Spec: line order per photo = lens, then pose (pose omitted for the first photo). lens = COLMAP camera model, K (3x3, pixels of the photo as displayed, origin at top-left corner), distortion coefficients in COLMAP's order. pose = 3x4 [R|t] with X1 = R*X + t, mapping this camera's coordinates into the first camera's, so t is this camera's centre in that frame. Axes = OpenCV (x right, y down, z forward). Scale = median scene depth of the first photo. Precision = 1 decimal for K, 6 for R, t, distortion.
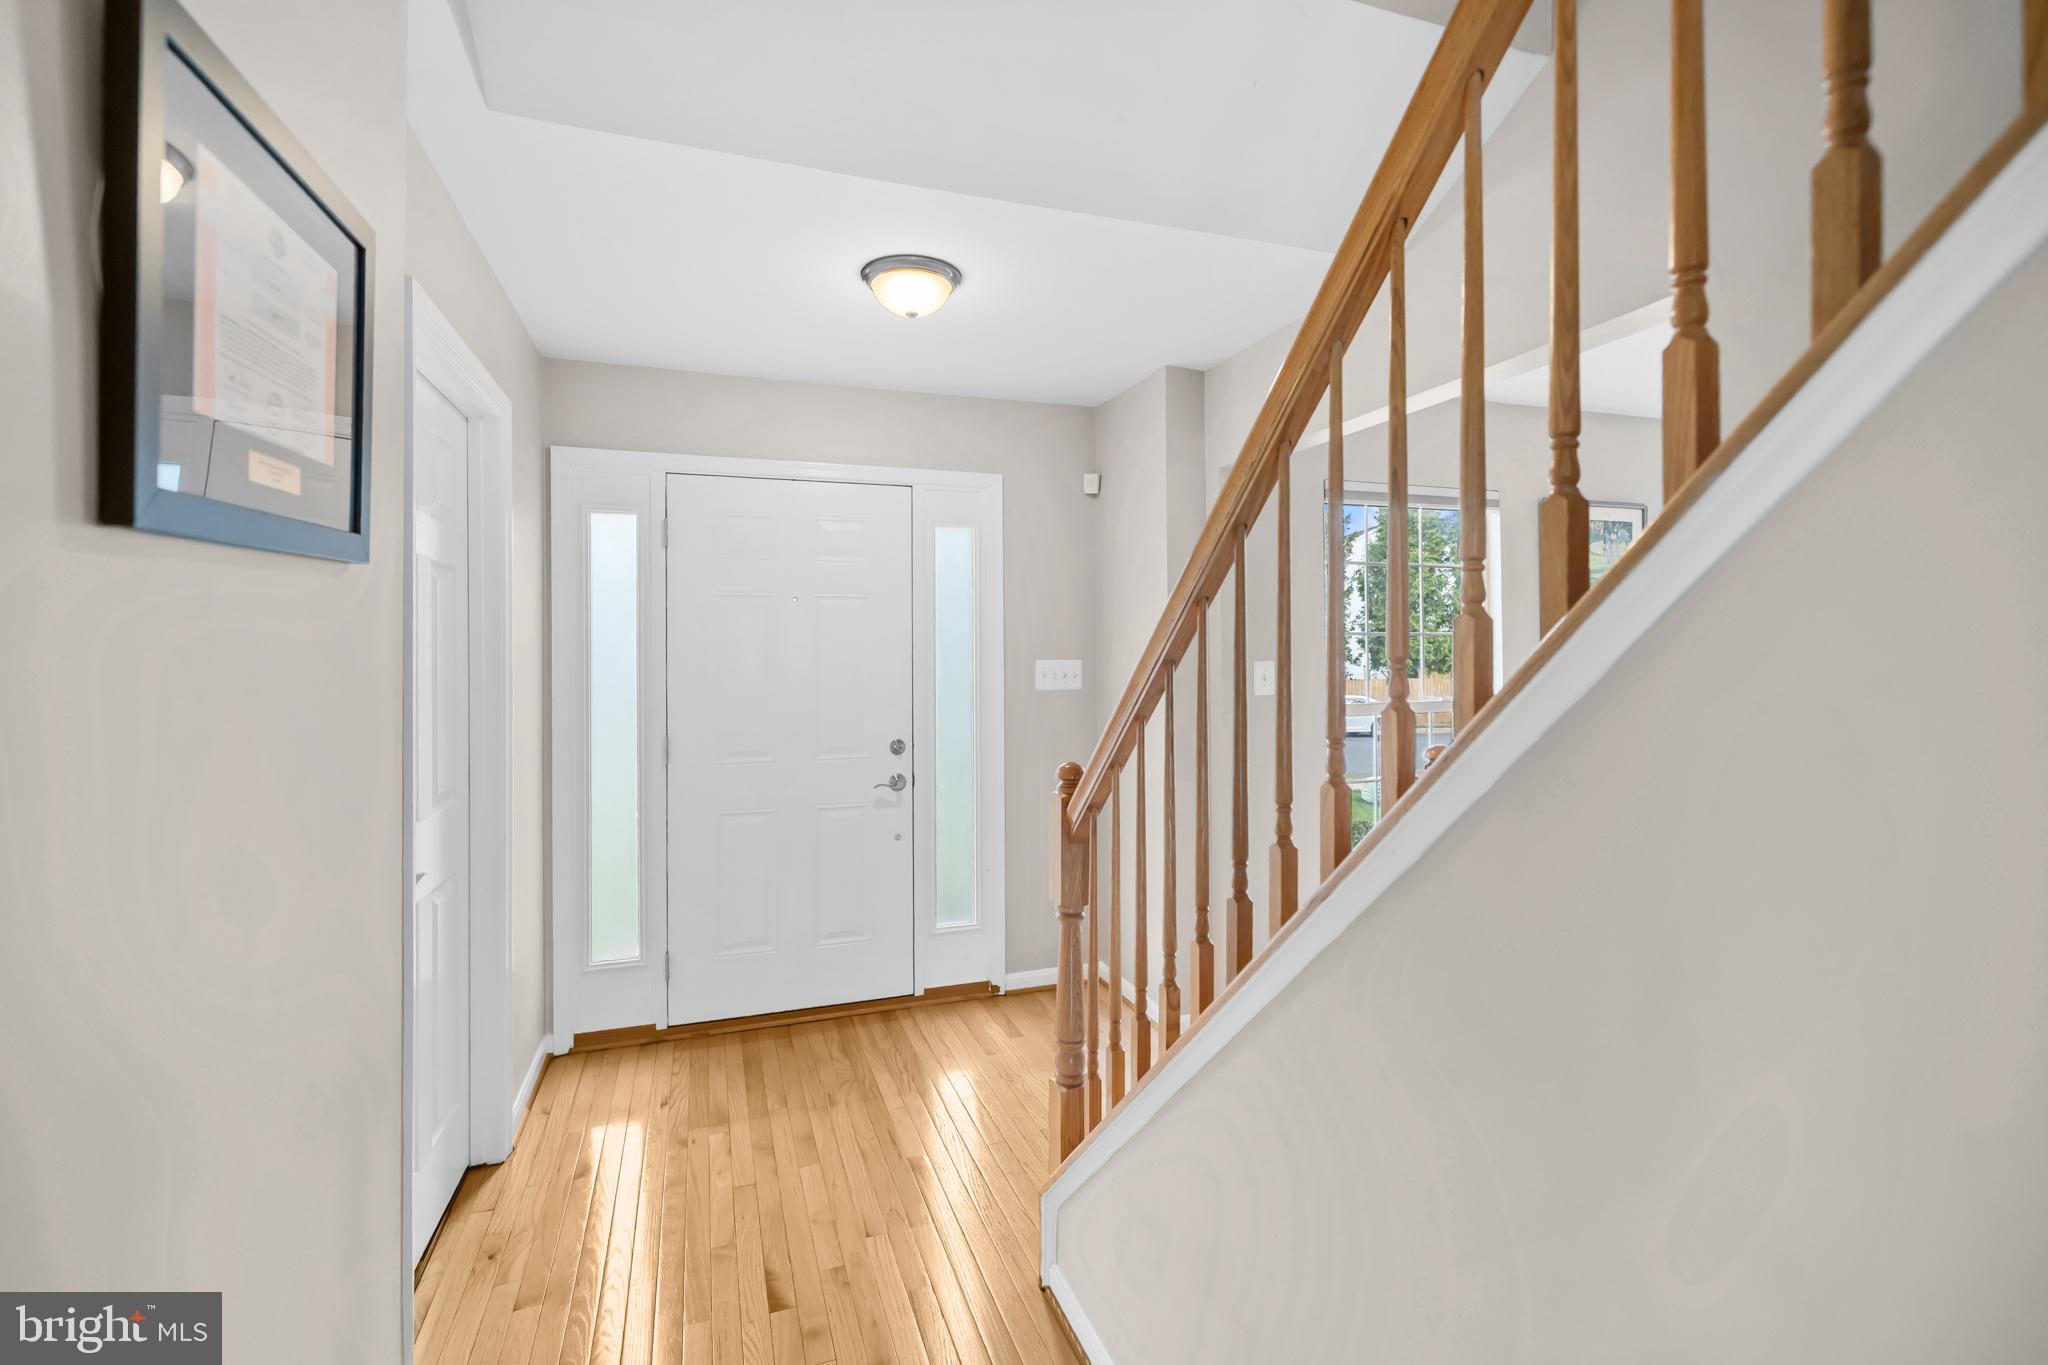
lens RADIAL K [[890.4, 0, 1023.1], [0, 890.4, 661.2], [0, 0, 1]] dist [-0.001267, -0.000136]
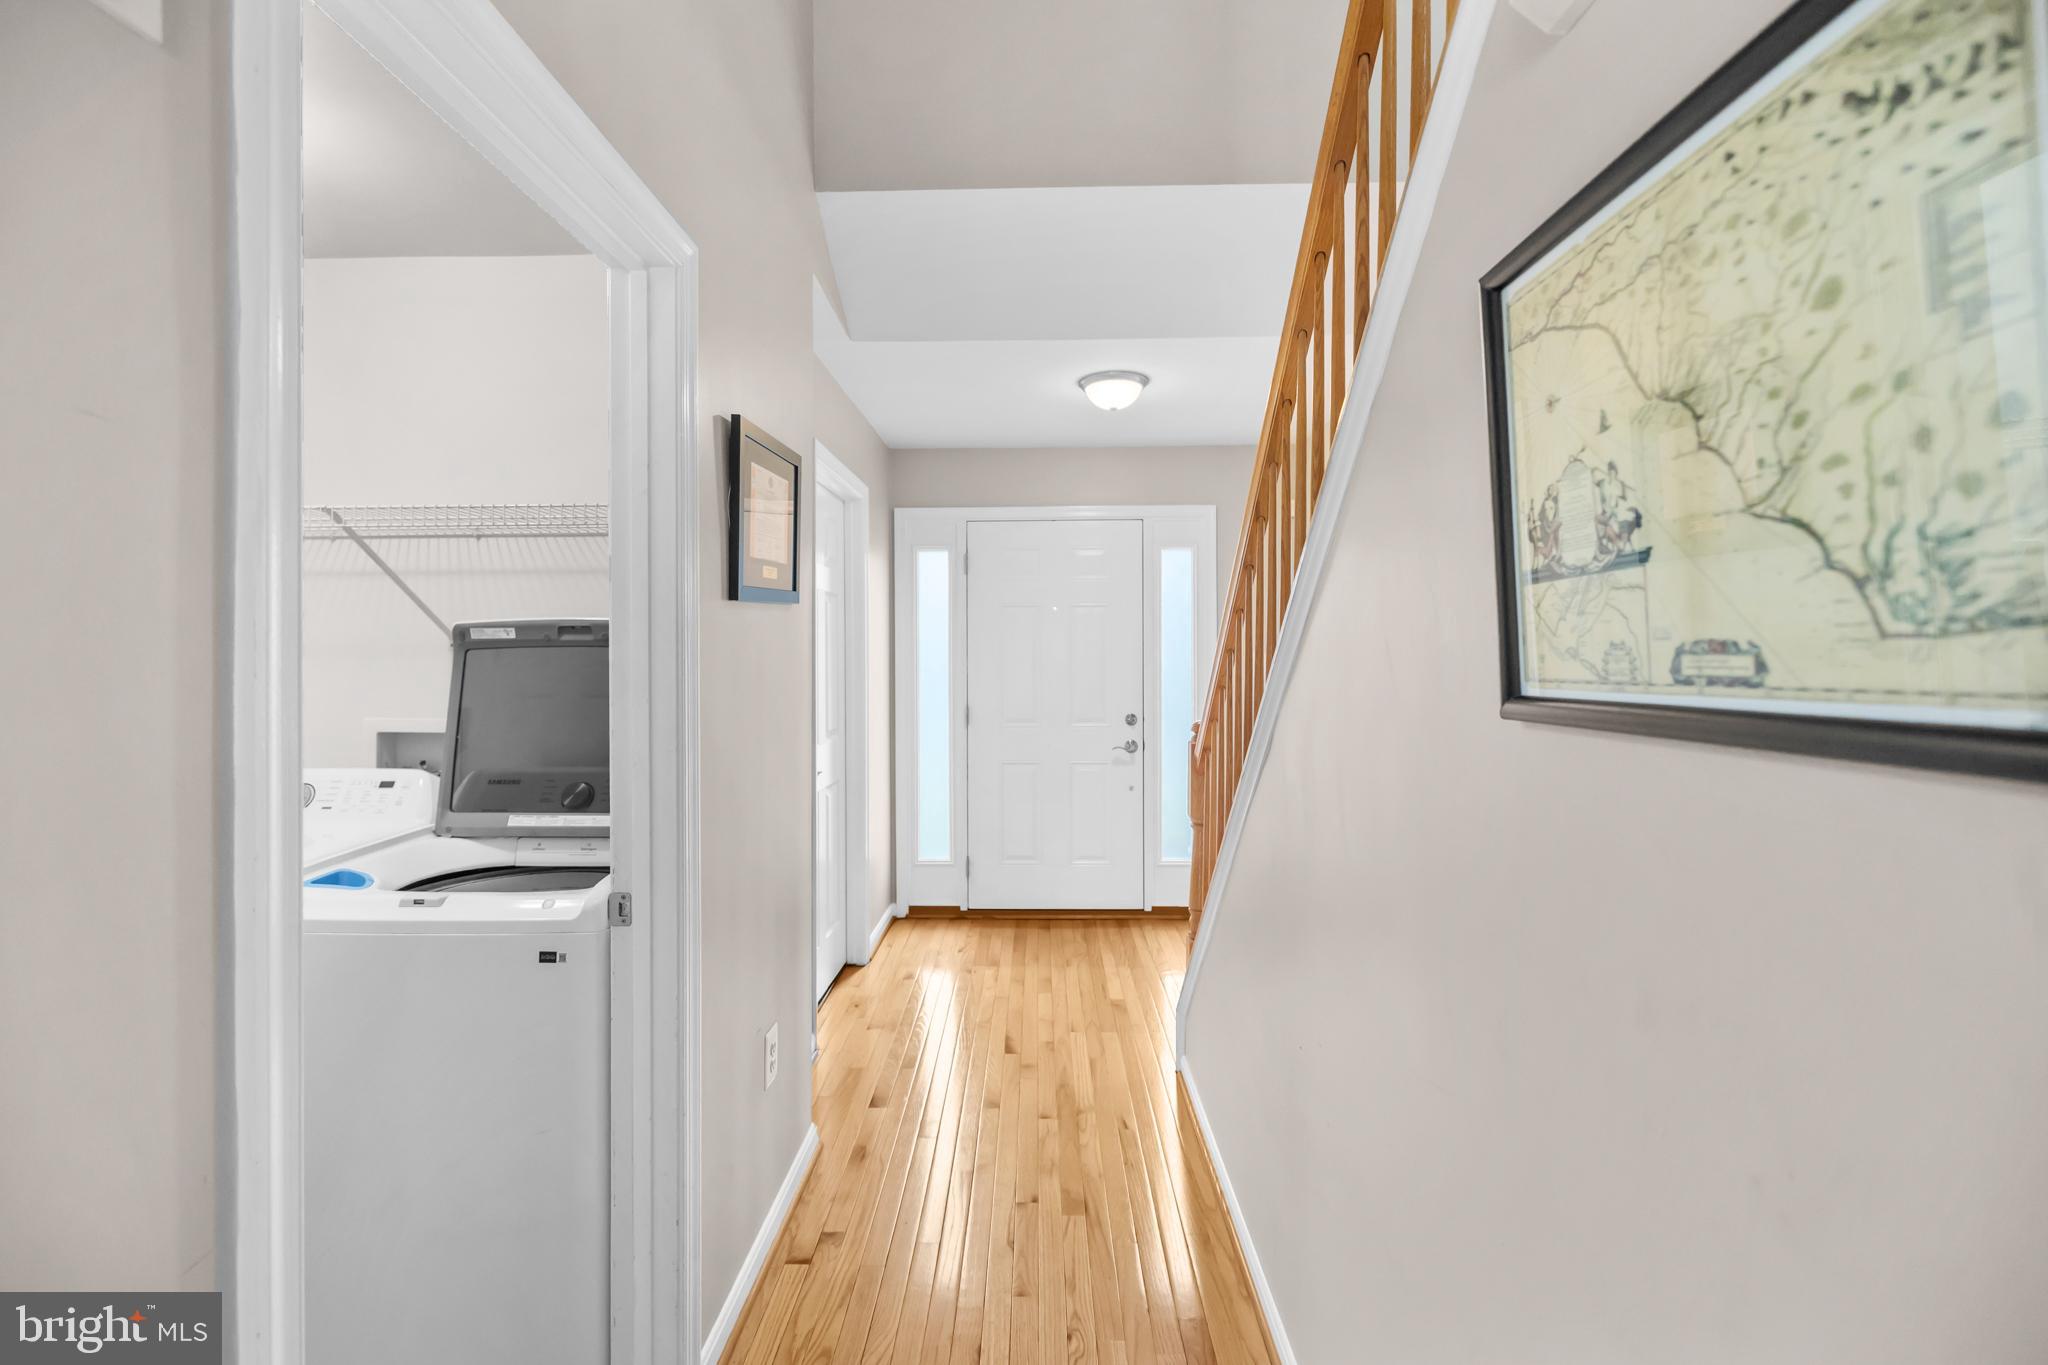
lens RADIAL K [[867.9, 0, 1027.4], [0, 867.9, 672.4], [0, 0, 1]] dist [0.001052, 0.000148]
pose [[0.935790, 0.006078, -0.352505, 0.207203], [-0.000368, 0.999868, 0.016262, 0.008528], [0.352557, -0.015088, 0.935669, -0.306434]]
